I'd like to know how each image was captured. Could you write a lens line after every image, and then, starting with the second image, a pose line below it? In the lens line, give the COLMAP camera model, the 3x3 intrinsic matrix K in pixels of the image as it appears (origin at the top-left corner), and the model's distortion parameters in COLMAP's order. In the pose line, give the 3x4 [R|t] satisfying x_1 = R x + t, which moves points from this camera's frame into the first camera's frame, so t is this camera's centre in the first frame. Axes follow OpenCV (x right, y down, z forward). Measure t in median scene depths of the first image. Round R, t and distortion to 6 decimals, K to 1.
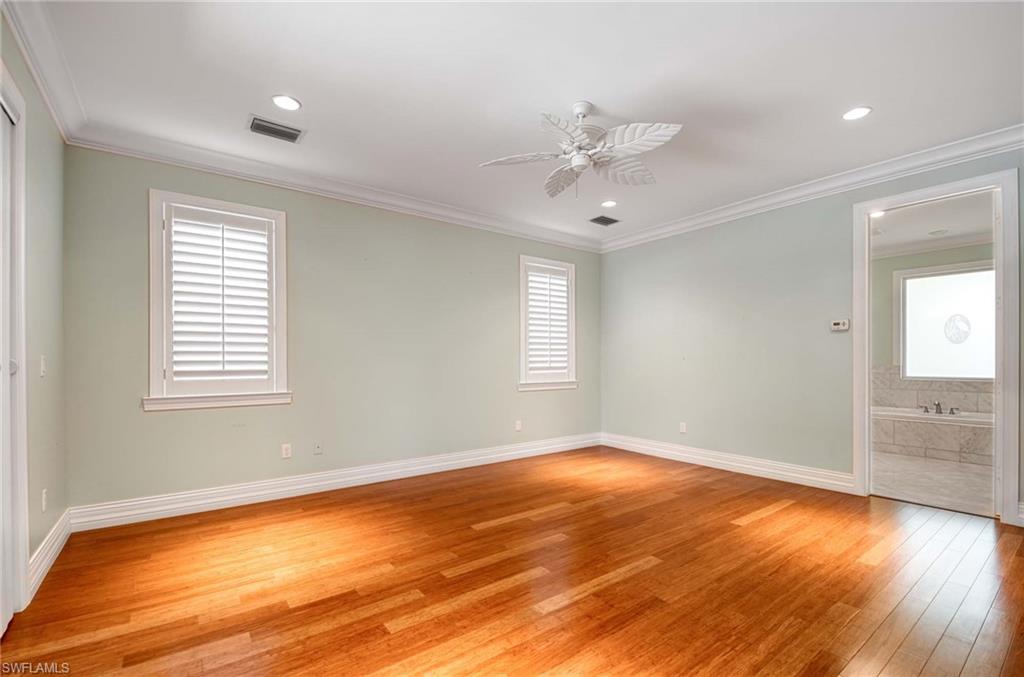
lens RADIAL K [[452.3, 0, 511.7], [0, 452.3, 346.0], [0, 0, 1]] dist [-0.004070, -0.002103]
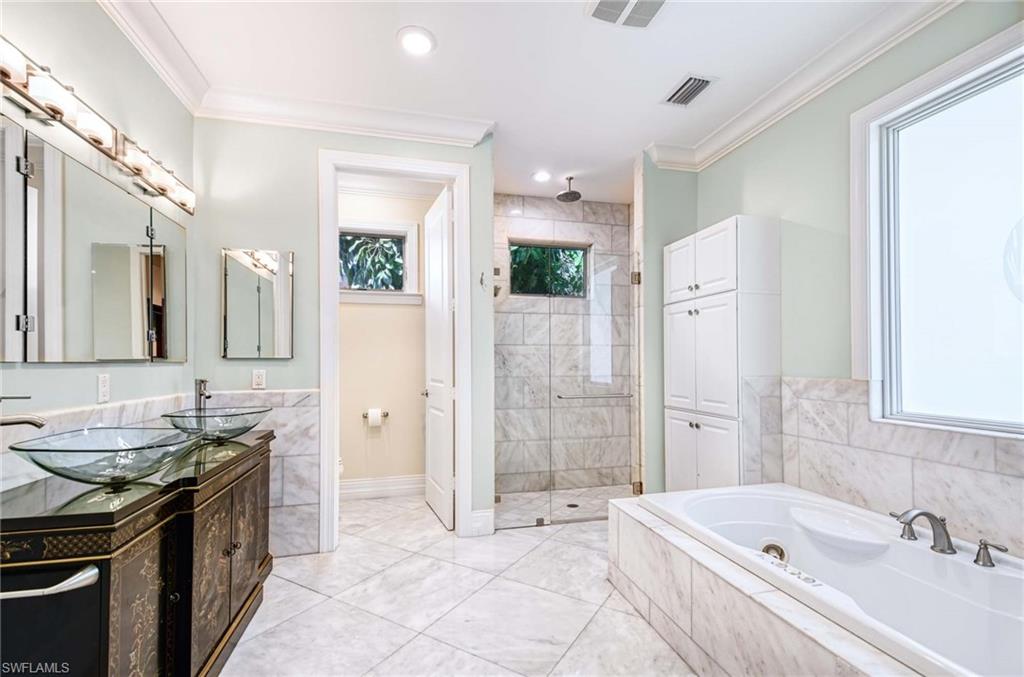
lens RADIAL K [[452.3, 0, 512.8], [0, 452.3, 348.2], [0, 0, 1]] dist [-0.004070, -0.002103]
pose [[0.918230, -0.010793, -0.395901, 0.780033], [0.005573, 0.999882, -0.014331, 0.024150], [0.396008, 0.010953, 0.918182, 0.606035]]
